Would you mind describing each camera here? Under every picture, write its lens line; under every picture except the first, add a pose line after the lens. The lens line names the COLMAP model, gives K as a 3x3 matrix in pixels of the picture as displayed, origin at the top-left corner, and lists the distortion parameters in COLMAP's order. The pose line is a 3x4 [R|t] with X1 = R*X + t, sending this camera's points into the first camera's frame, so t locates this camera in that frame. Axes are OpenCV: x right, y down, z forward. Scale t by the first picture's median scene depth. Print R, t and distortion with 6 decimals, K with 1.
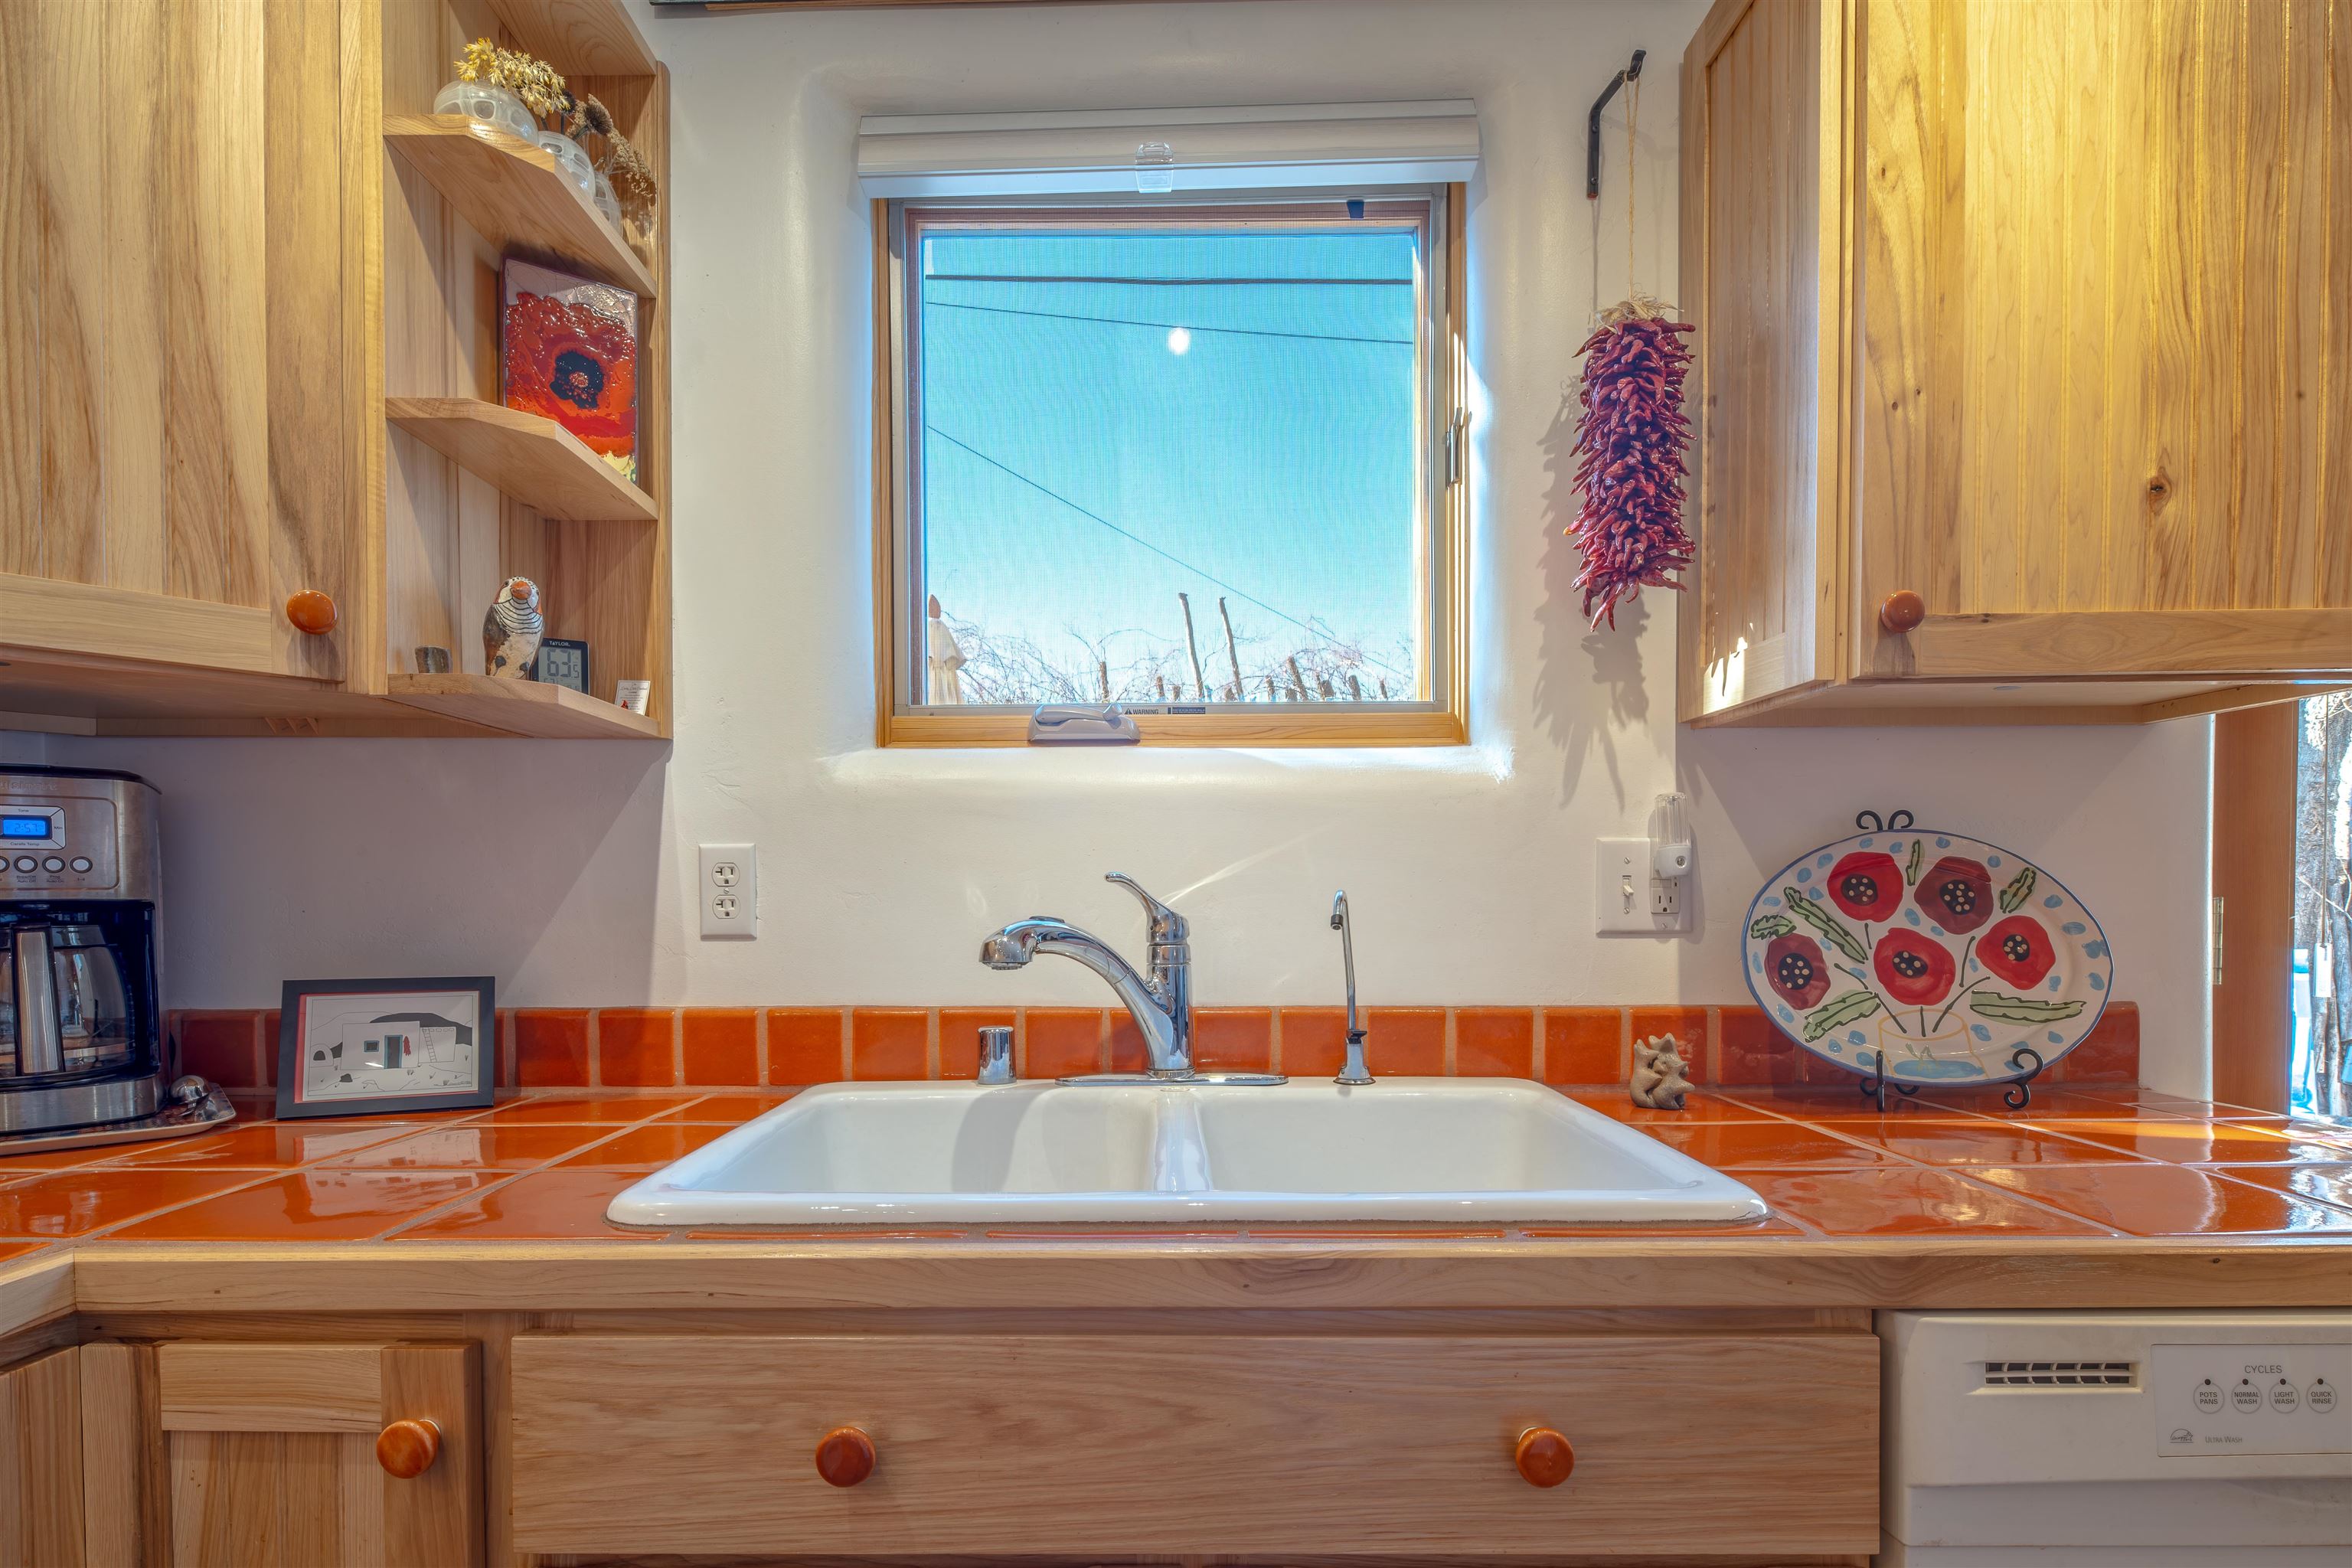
lens RADIAL K [[1163.8, 0, 1132.2], [0, 1163.8, 936.8], [0, 0, 1]] dist [-0.002928, -0.001972]
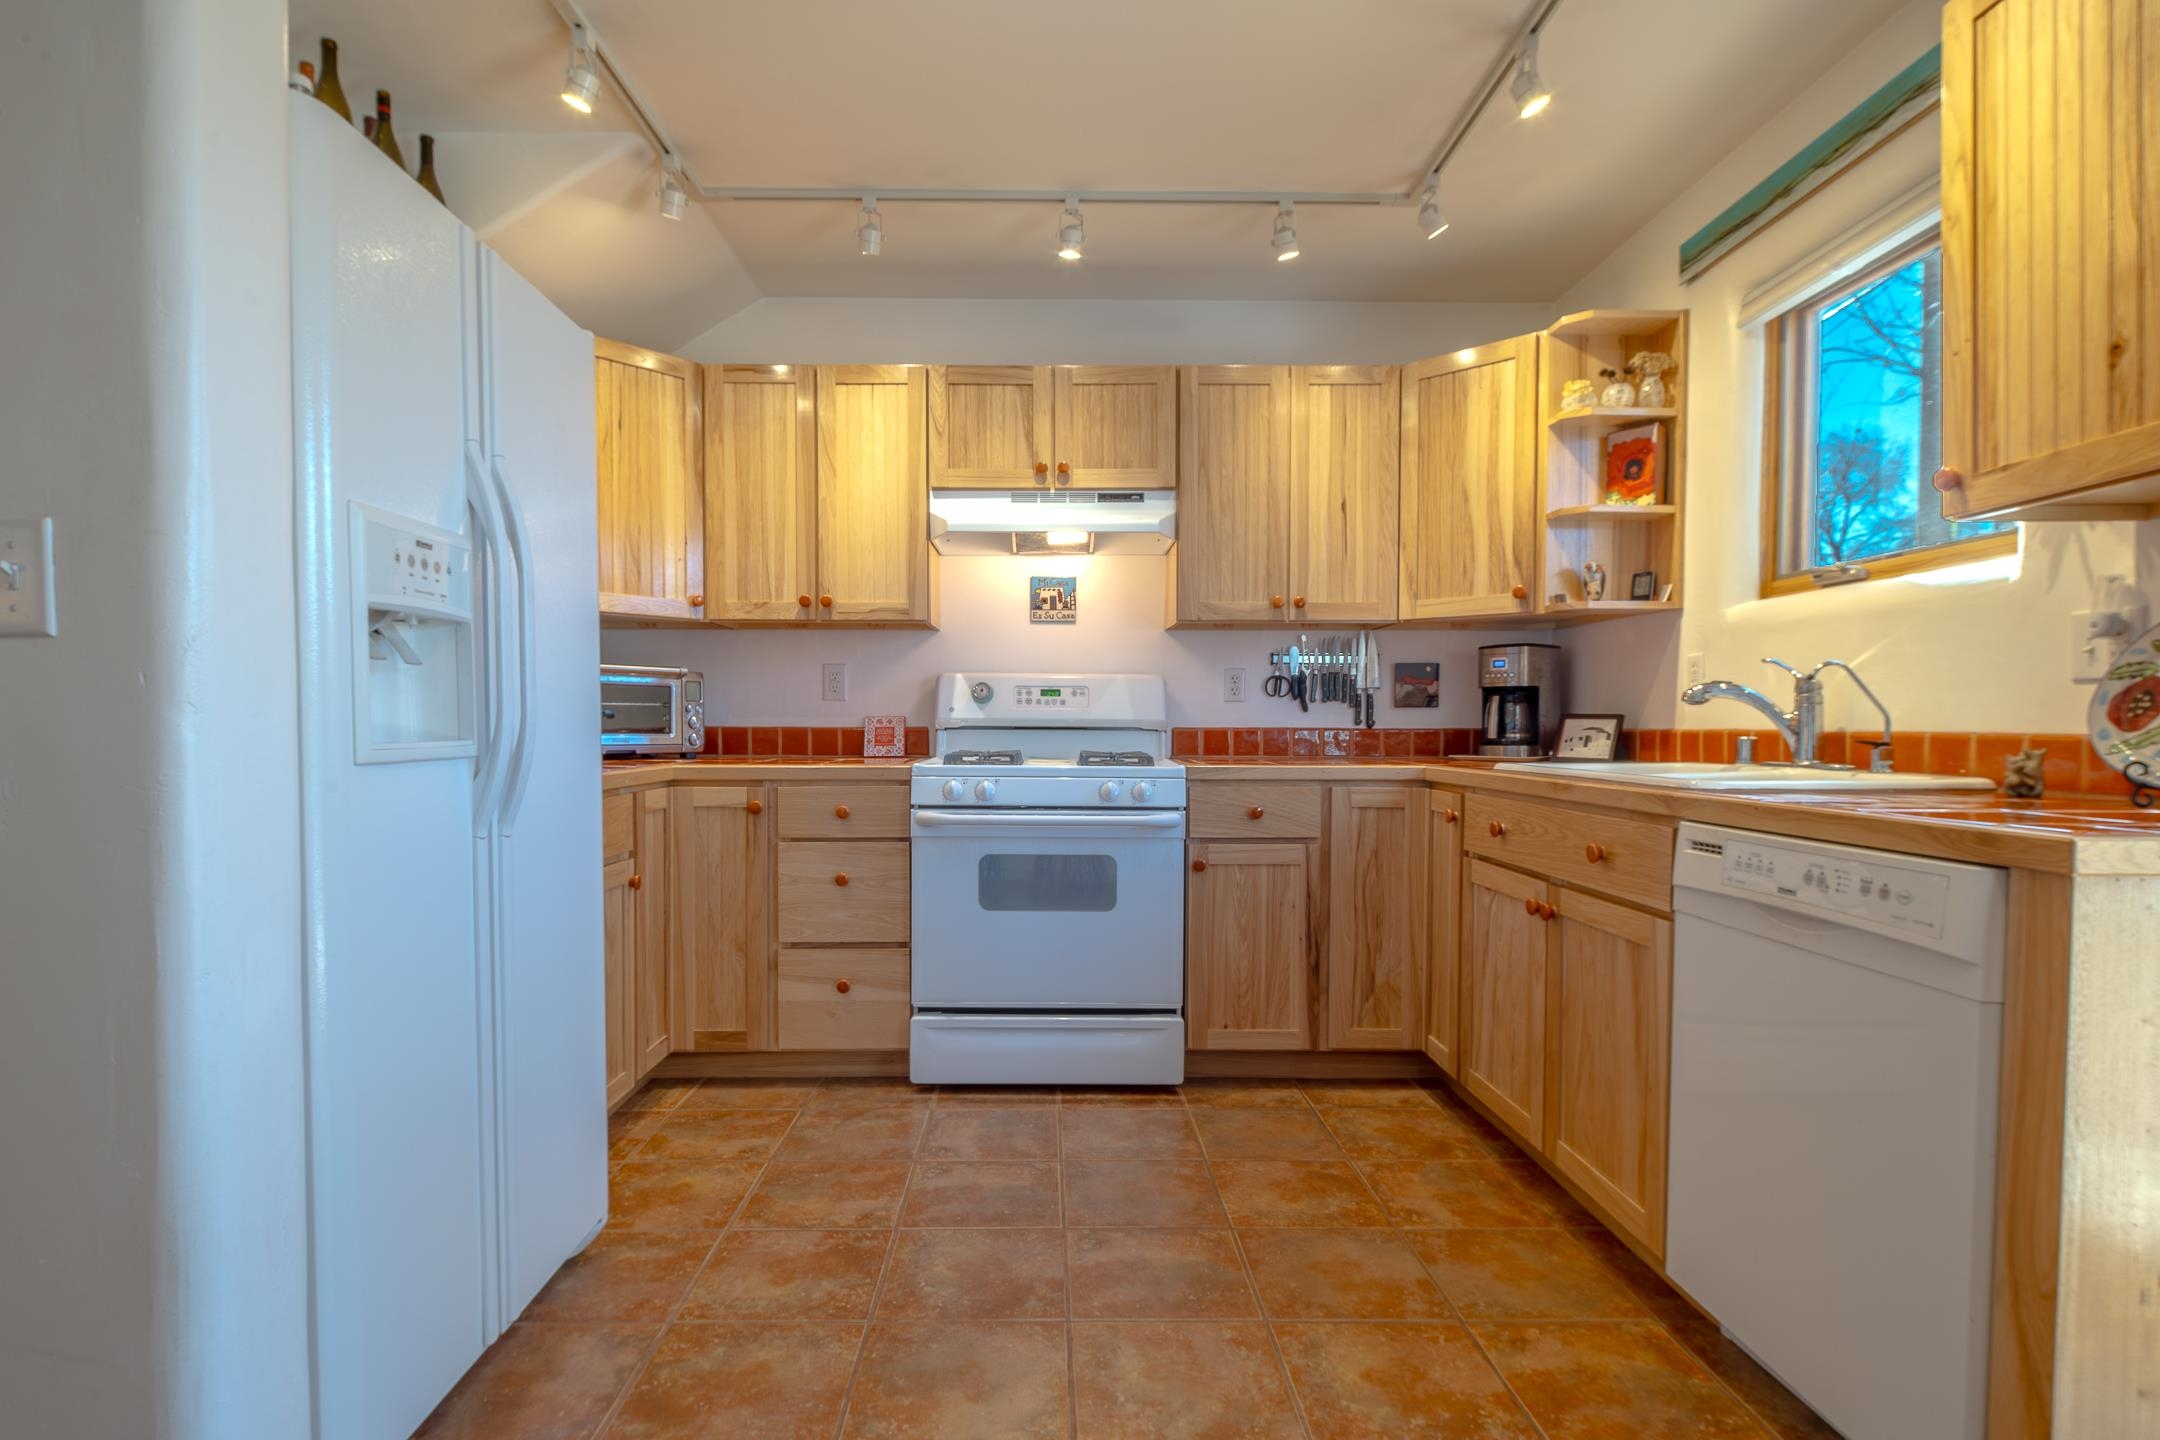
lens RADIAL K [[1098.2, 0, 1080.0], [0, 1098.2, 720.0], [0, 0, 1]] dist [-0.000050, -0.000197]
pose [[0.038228, 0.000534, -0.999269, 1.835511], [-0.029835, 0.999555, -0.000607, 0.087900], [0.998824, 0.029836, 0.038227, -0.250436]]
